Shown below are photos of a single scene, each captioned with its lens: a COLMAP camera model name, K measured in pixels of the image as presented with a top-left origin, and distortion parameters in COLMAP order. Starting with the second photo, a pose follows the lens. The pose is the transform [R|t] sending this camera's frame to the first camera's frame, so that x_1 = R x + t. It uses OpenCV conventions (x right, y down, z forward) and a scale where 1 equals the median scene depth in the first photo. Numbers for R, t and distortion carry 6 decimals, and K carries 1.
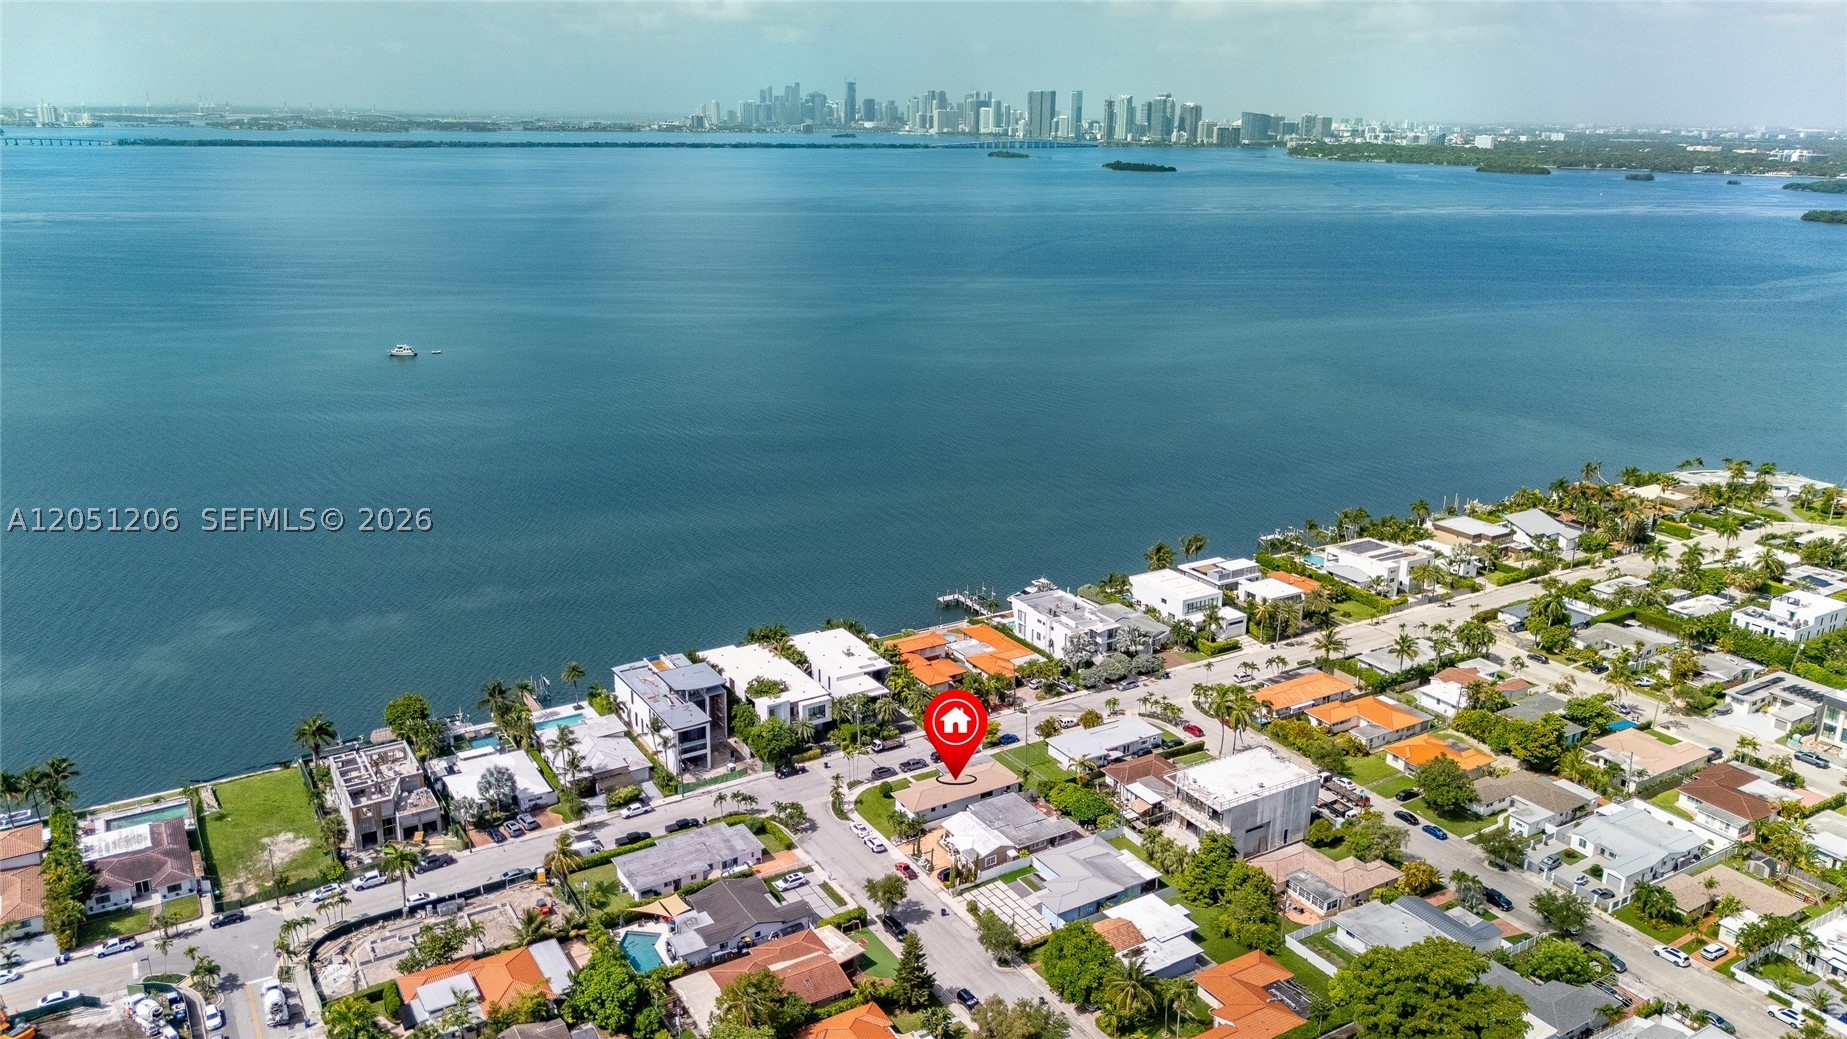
lens RADIAL K [[1352.1, 0, 922.8], [0, 1352.1, 513.4], [0, 0, 1]] dist [0.066376, -0.072553]
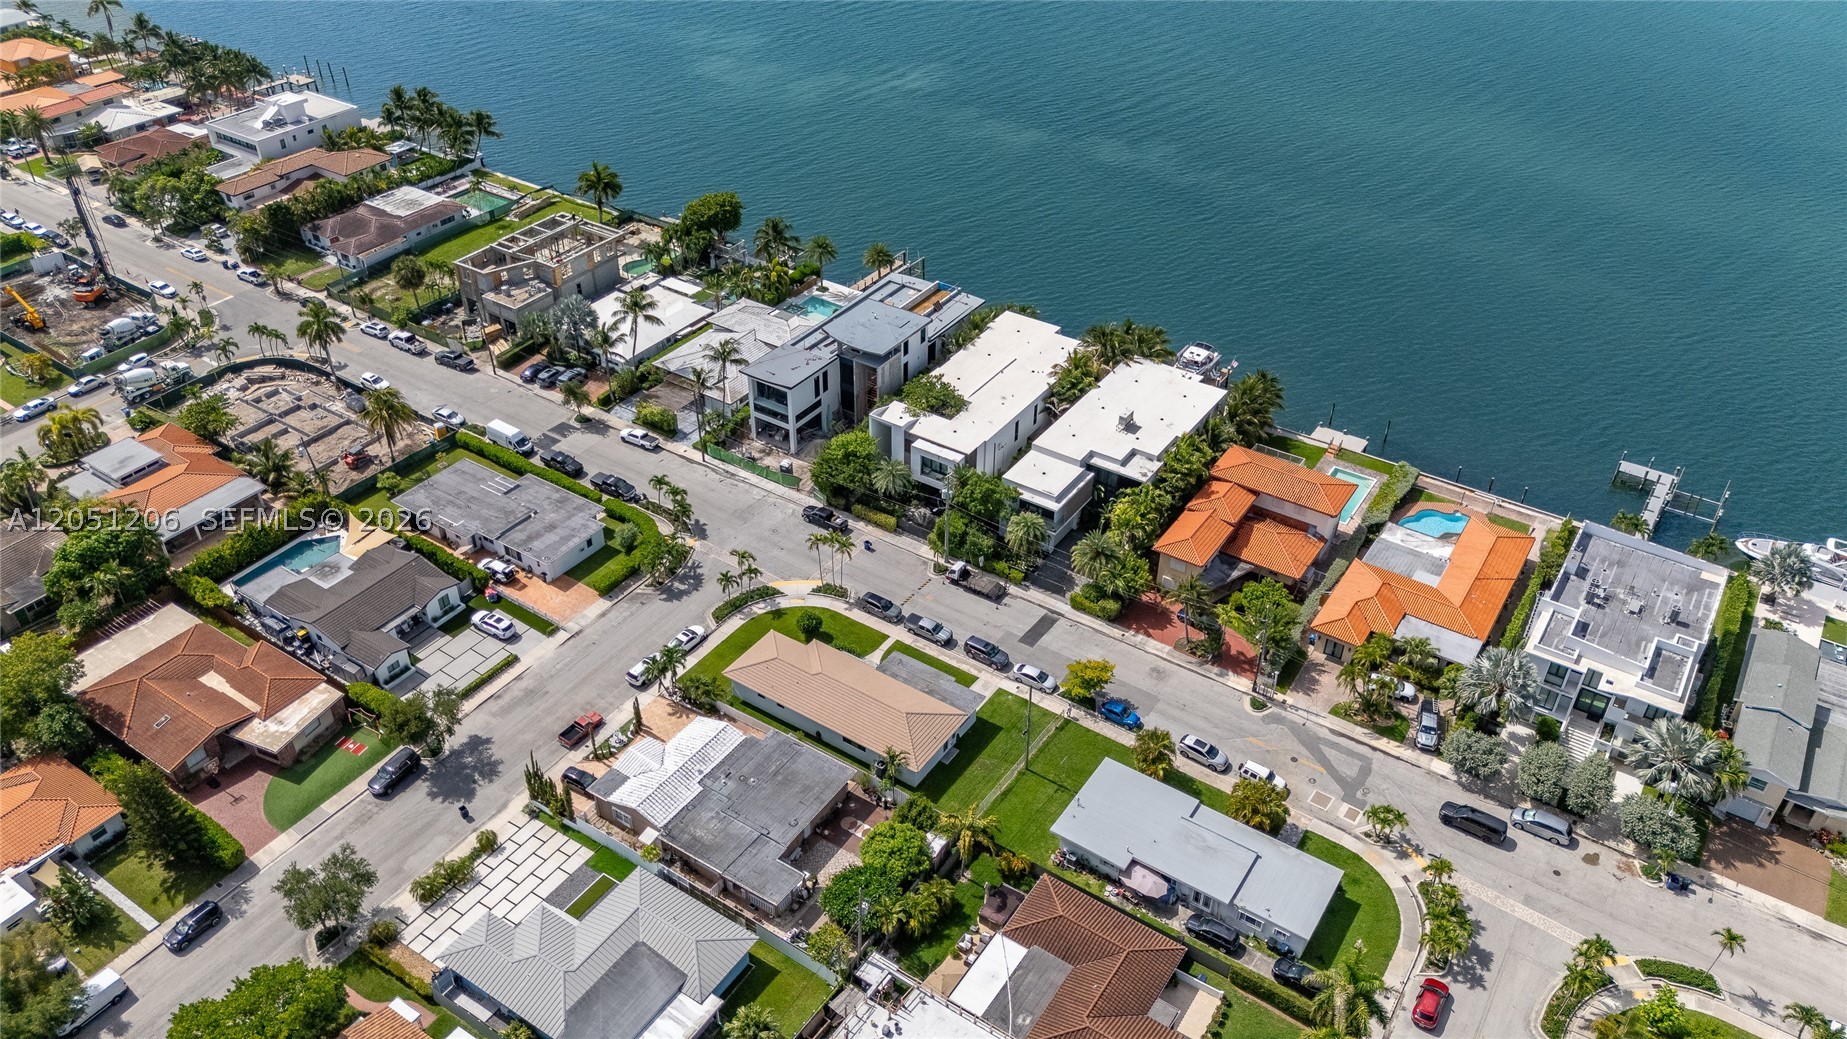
lens RADIAL K [[1352.1, 0, 922.8], [0, 1352.1, 513.4], [0, 0, 1]] dist [0.066376, -0.072553]
pose [[0.423700, 0.529395, -0.734996, 0.306323], [-0.264796, 0.848375, 0.458413, -0.089321], [0.866234, 0.000395, 0.499638, 0.586880]]
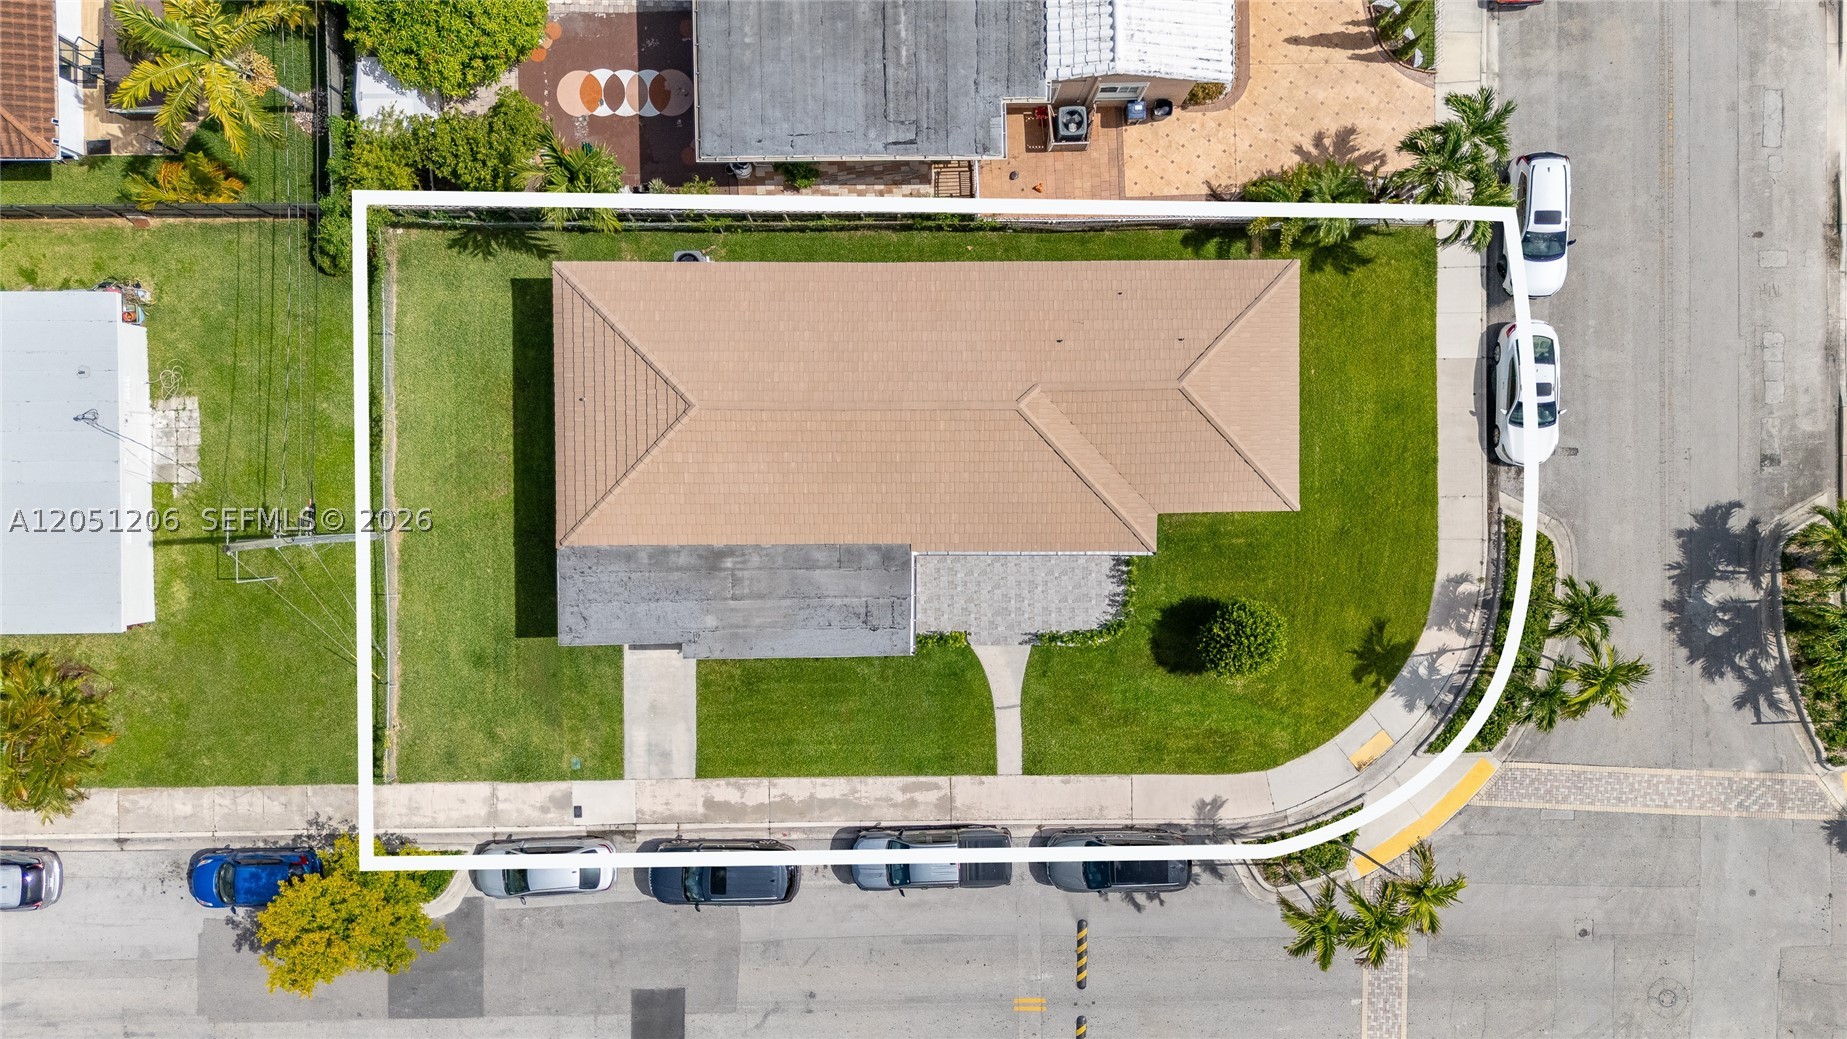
lens RADIAL K [[1352.1, 0, 922.8], [0, 1352.1, 513.4], [0, 0, 1]] dist [0.066376, -0.072553]
pose [[-0.859500, -0.509700, -0.038294, 0.019495], [0.129023, -0.288840, 0.948643, 0.024120], [-0.494584, 0.810418, 0.314021, 0.740146]]
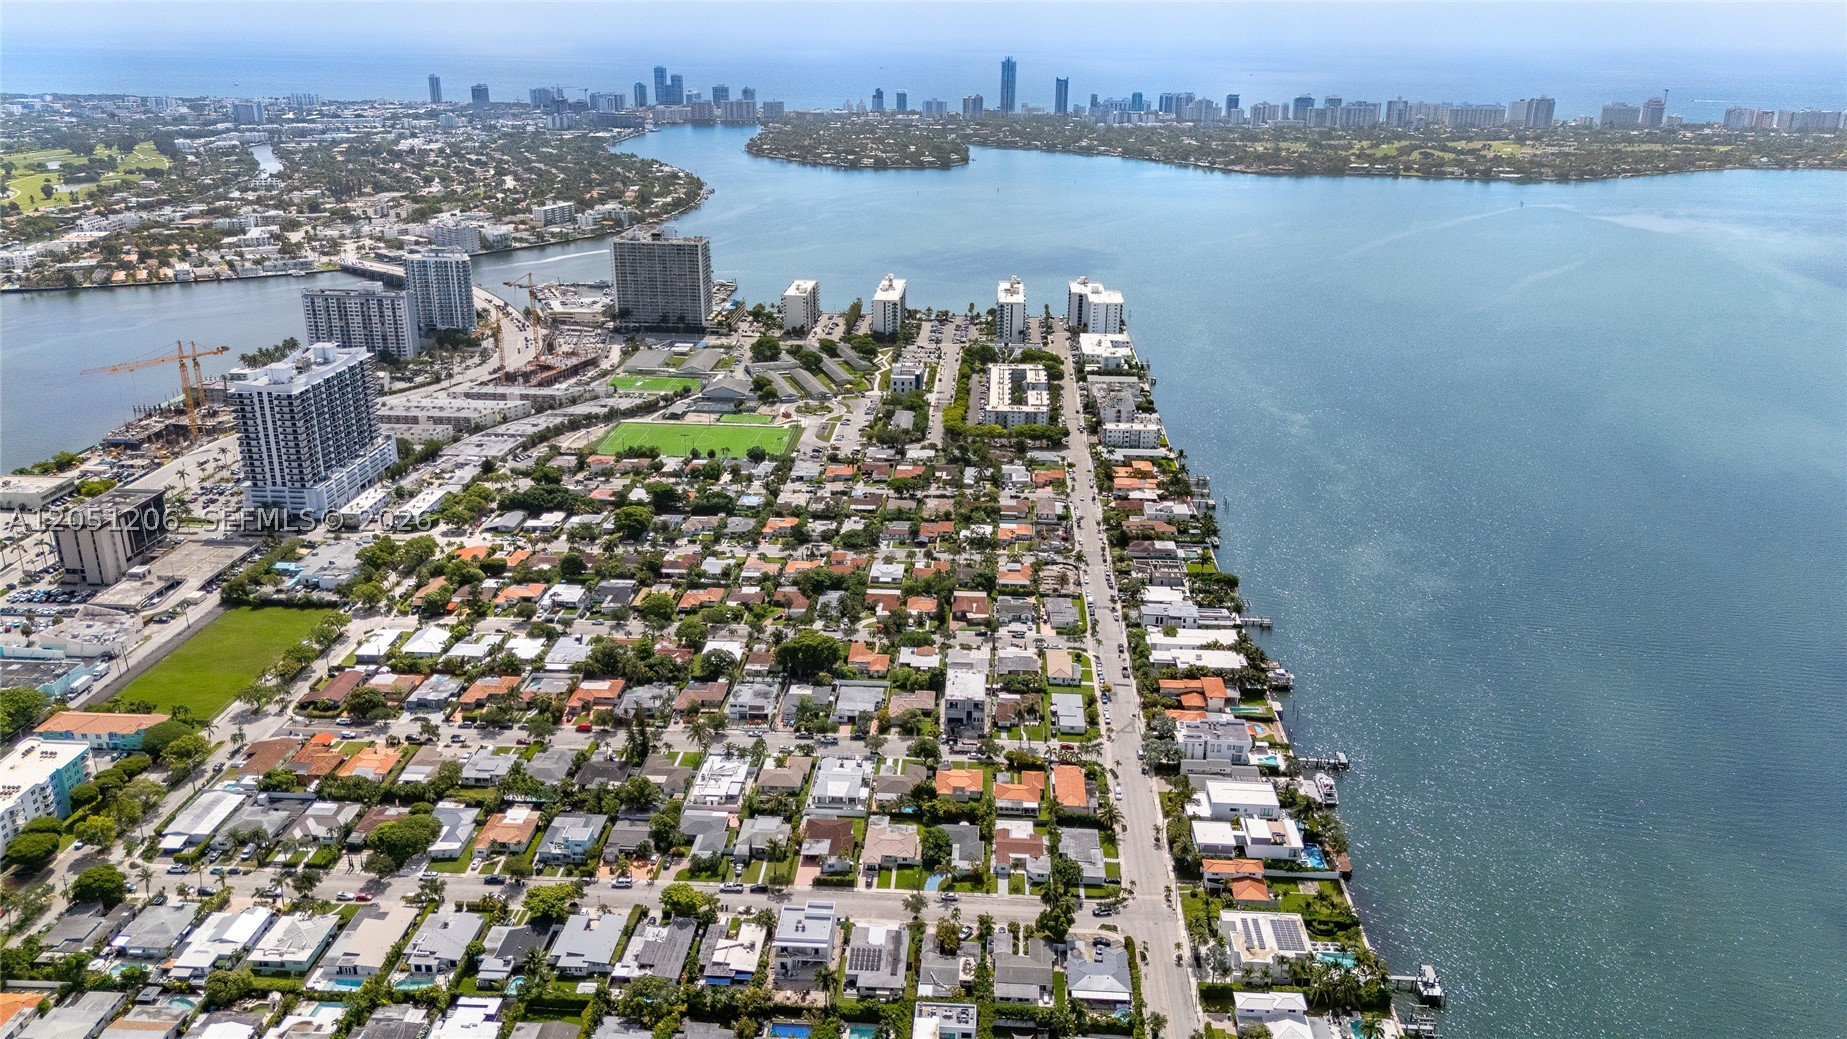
lens RADIAL K [[1352.1, 0, 922.8], [0, 1352.1, 513.4], [0, 0, 1]] dist [0.066376, -0.072553]
pose [[-0.567058, 0.258217, -0.782157, 1.312422], [-0.252121, 0.849599, 0.463268, -0.692557], [0.784143, 0.459897, -0.416670, 1.230982]]
